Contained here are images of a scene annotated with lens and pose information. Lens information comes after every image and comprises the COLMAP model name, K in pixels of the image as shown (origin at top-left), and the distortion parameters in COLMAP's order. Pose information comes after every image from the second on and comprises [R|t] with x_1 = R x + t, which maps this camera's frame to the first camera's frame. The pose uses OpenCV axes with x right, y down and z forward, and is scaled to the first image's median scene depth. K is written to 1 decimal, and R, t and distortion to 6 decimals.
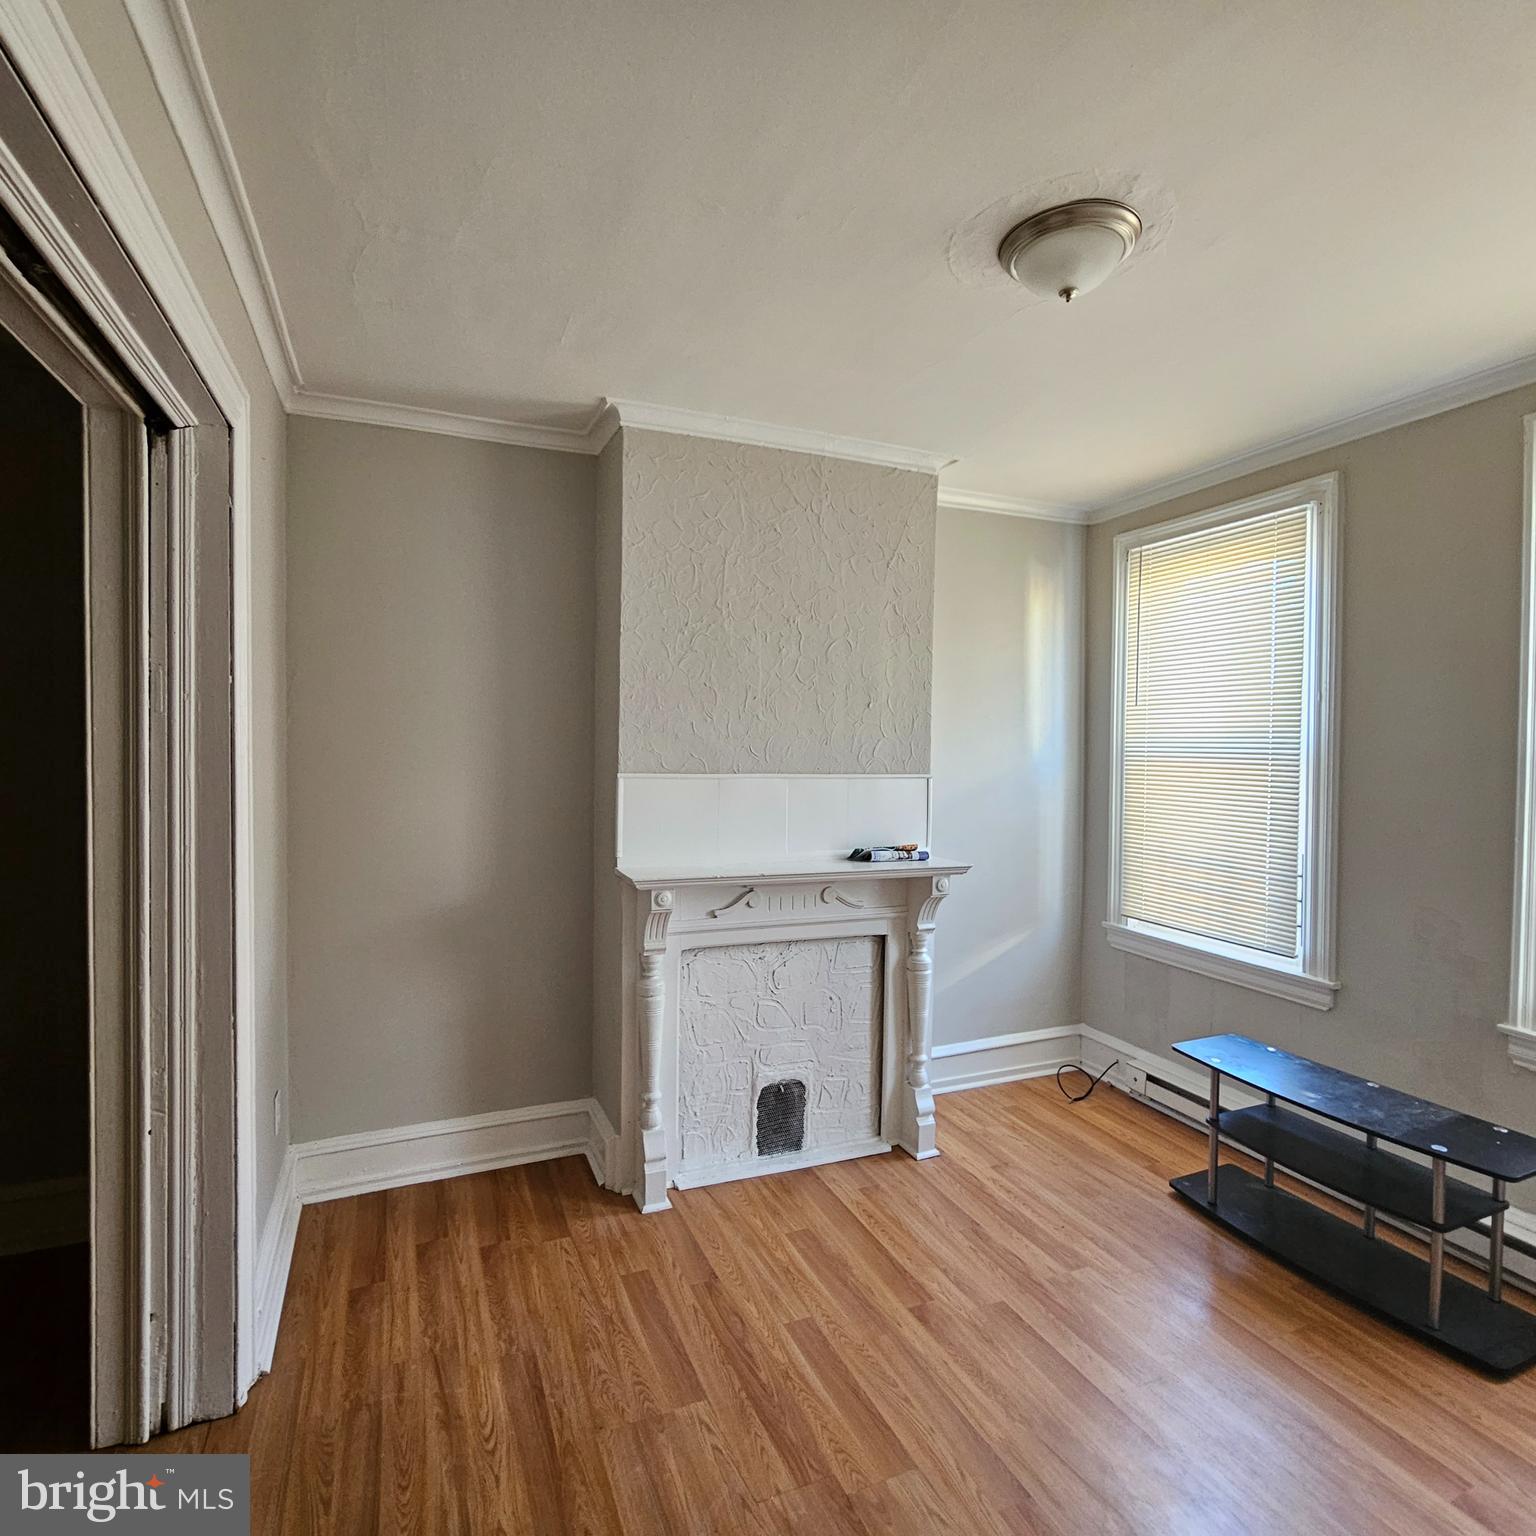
lens RADIAL K [[840.3, 0, 759.8], [0, 840.3, 762.0], [0, 0, 1]] dist [0.000943, -0.001713]
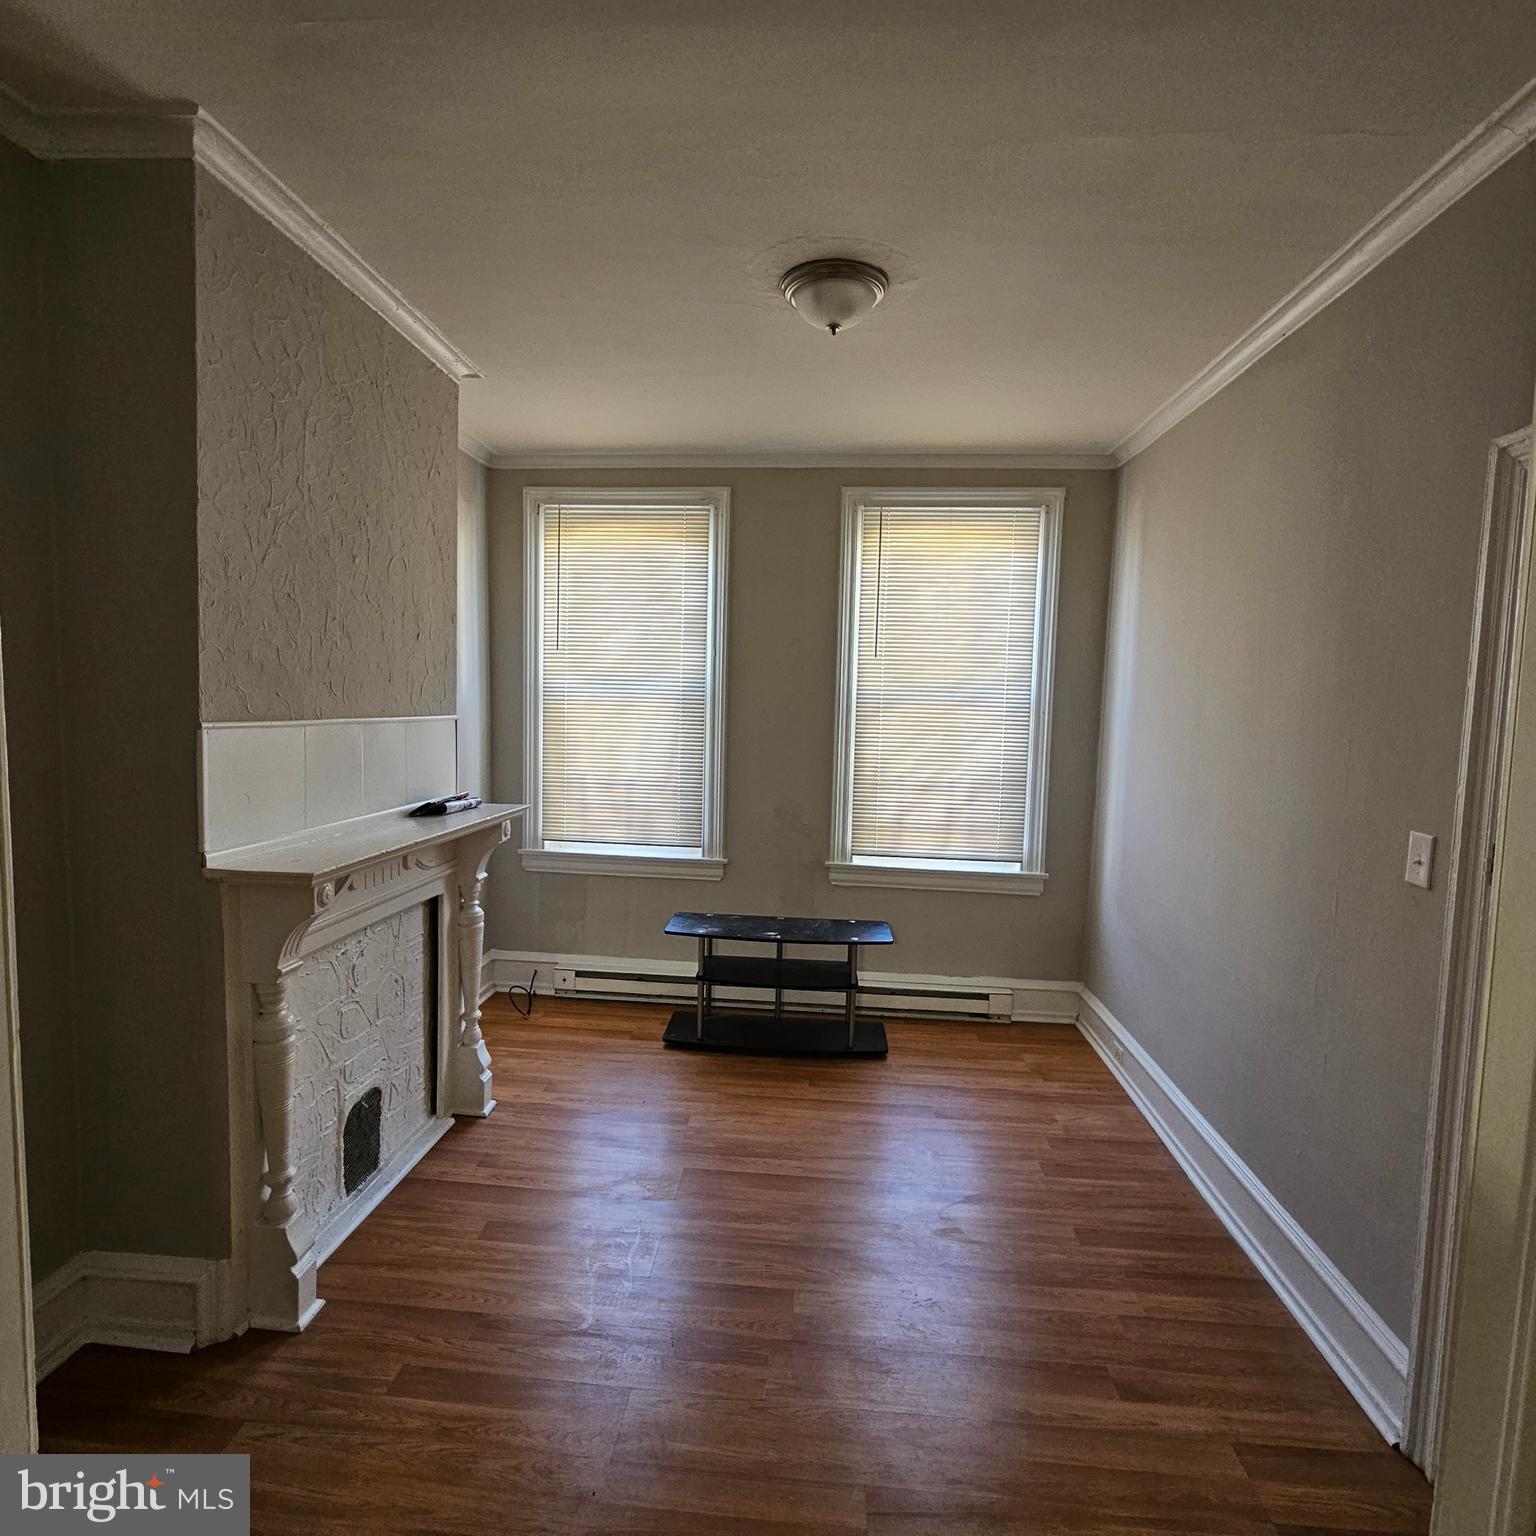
lens RADIAL K [[838.0, 0, 754.5], [0, 838.0, 762.2], [0, 0, 1]] dist [-0.000305, 0.000465]
pose [[0.466402, -0.066177, 0.882094, -0.515952], [-0.003705, 0.997043, 0.076760, -0.006711], [-0.884565, -0.039070, 0.464778, 0.313365]]
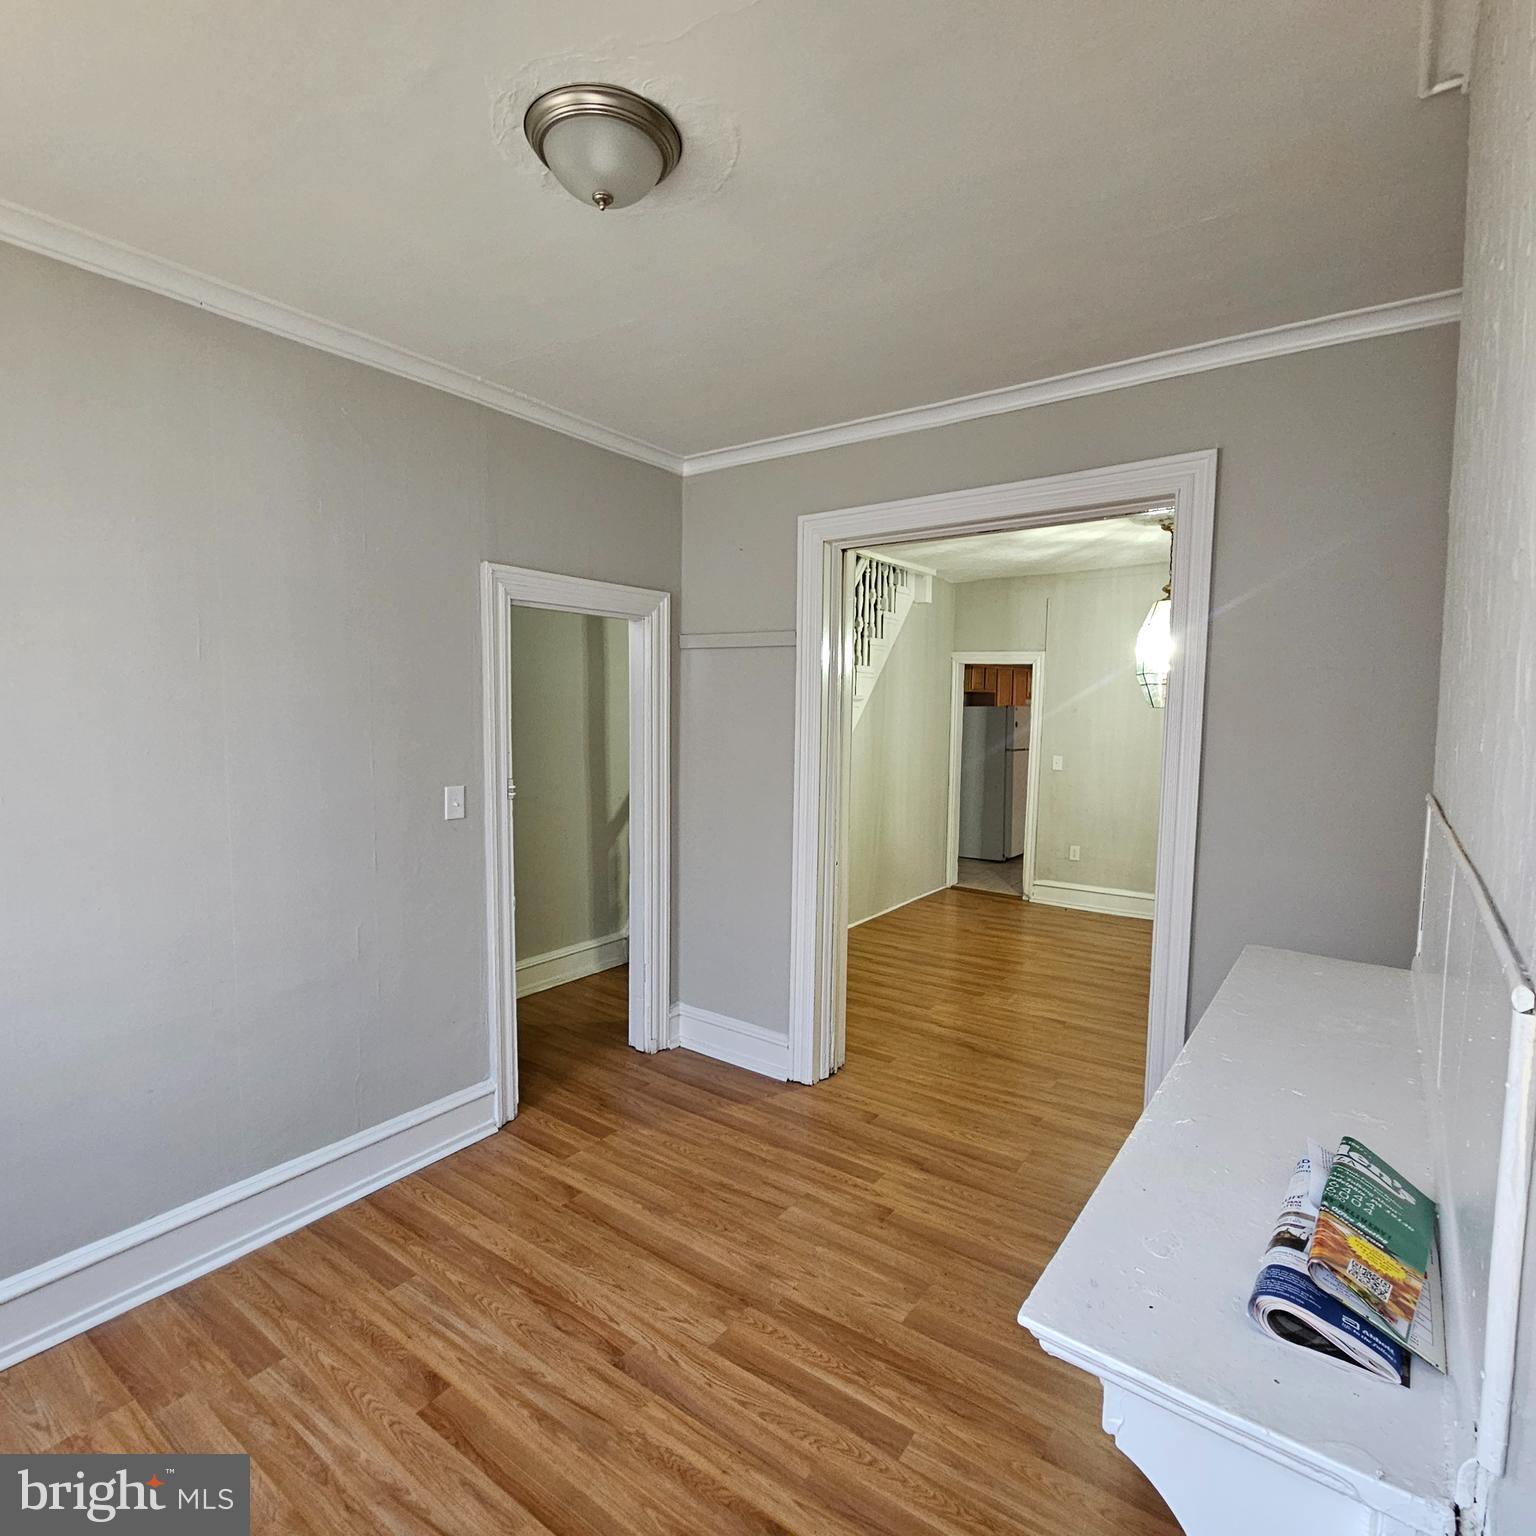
lens RADIAL K [[840.3, 0, 759.8], [0, 840.3, 762.0], [0, 0, 1]] dist [0.000943, -0.001713]
pose [[-0.852578, 0.020712, -0.522189, 0.428023], [-0.030530, 0.995534, 0.089334, -0.036559], [0.521707, 0.092106, -0.848138, 1.167206]]
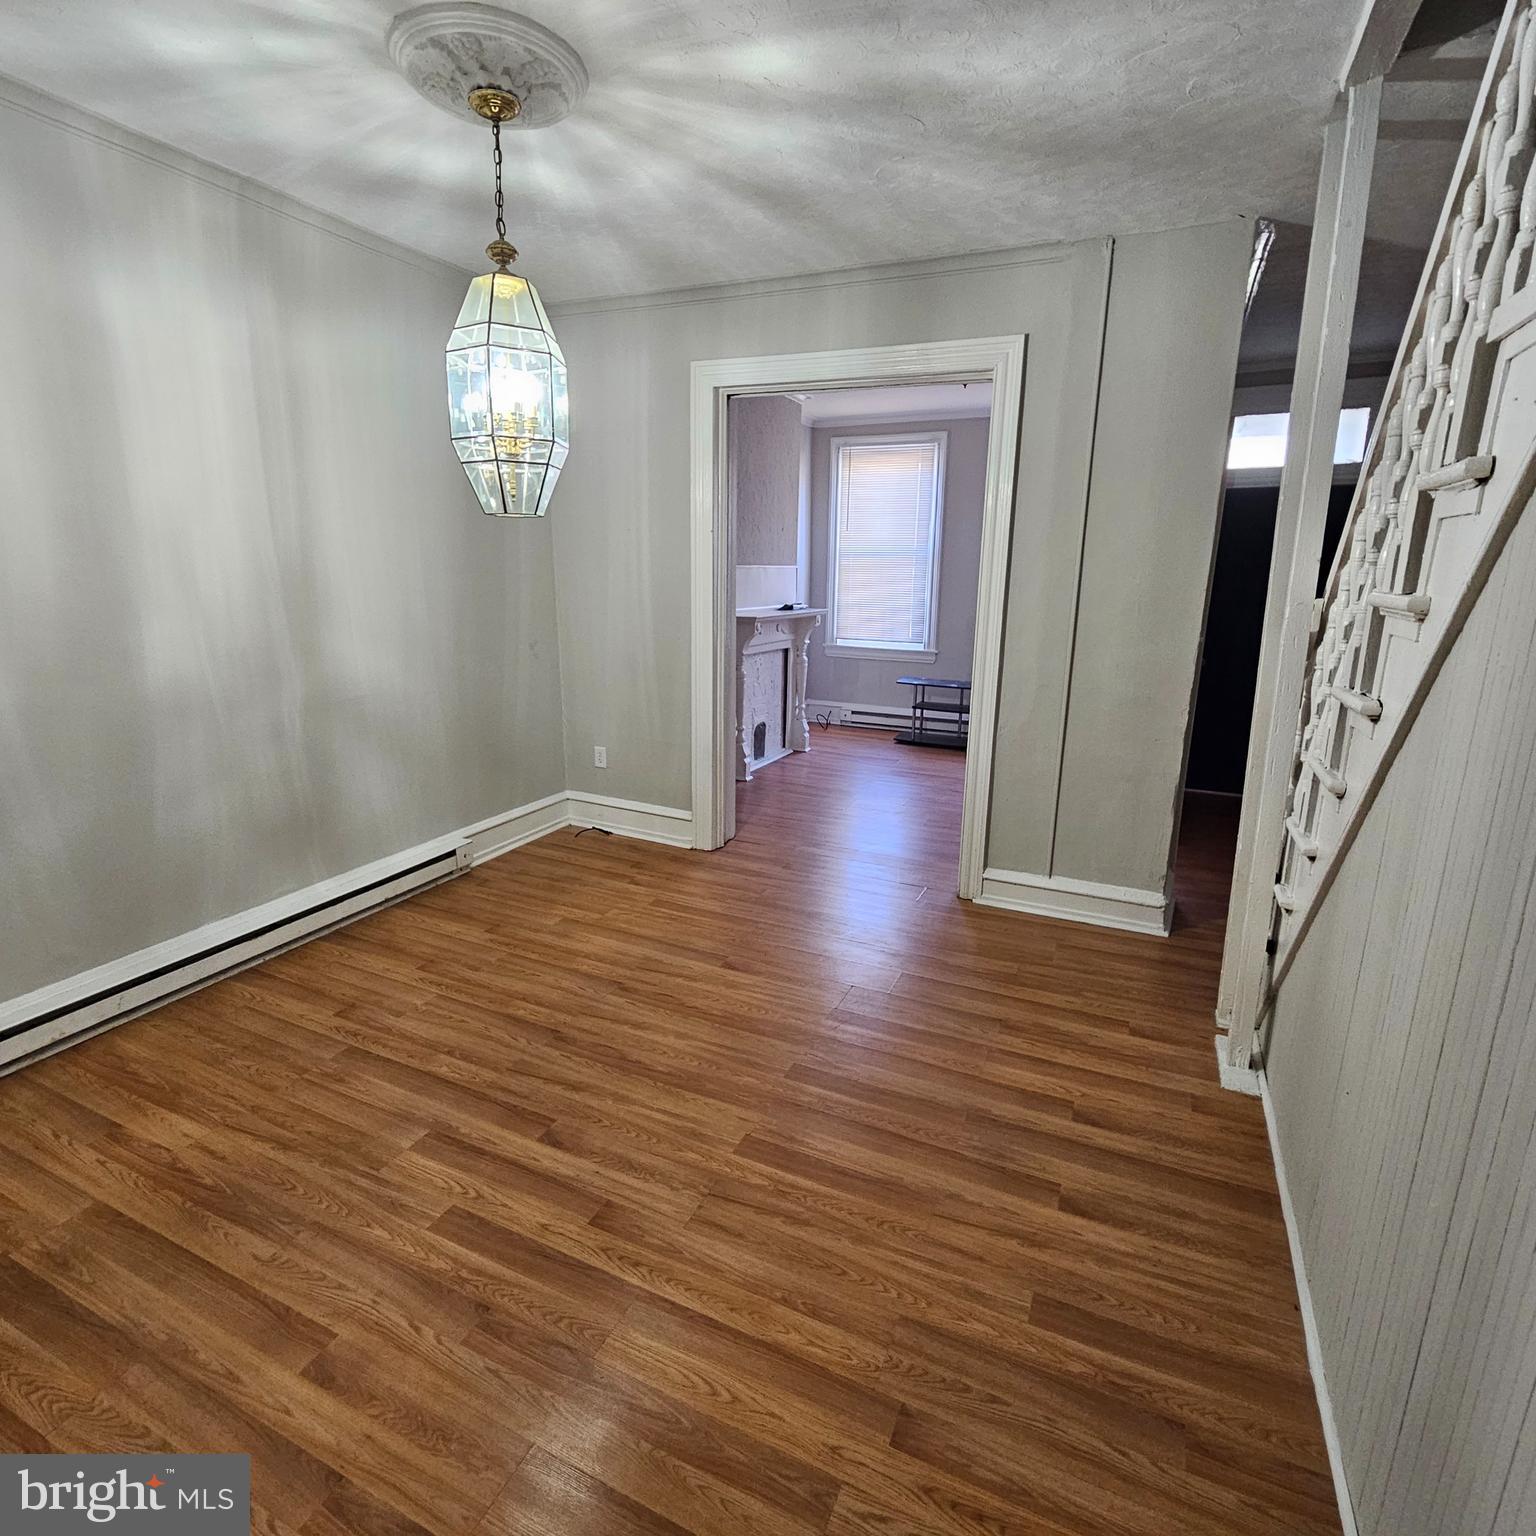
lens RADIAL K [[840.3, 0, 759.8], [0, 840.3, 762.0], [0, 0, 1]] dist [0.000943, -0.001713]
pose [[0.740143, -0.153372, 0.654725, -1.358979], [0.009051, 0.975826, 0.218359, 0.035949], [-0.672388, -0.155691, 0.723640, -0.481548]]
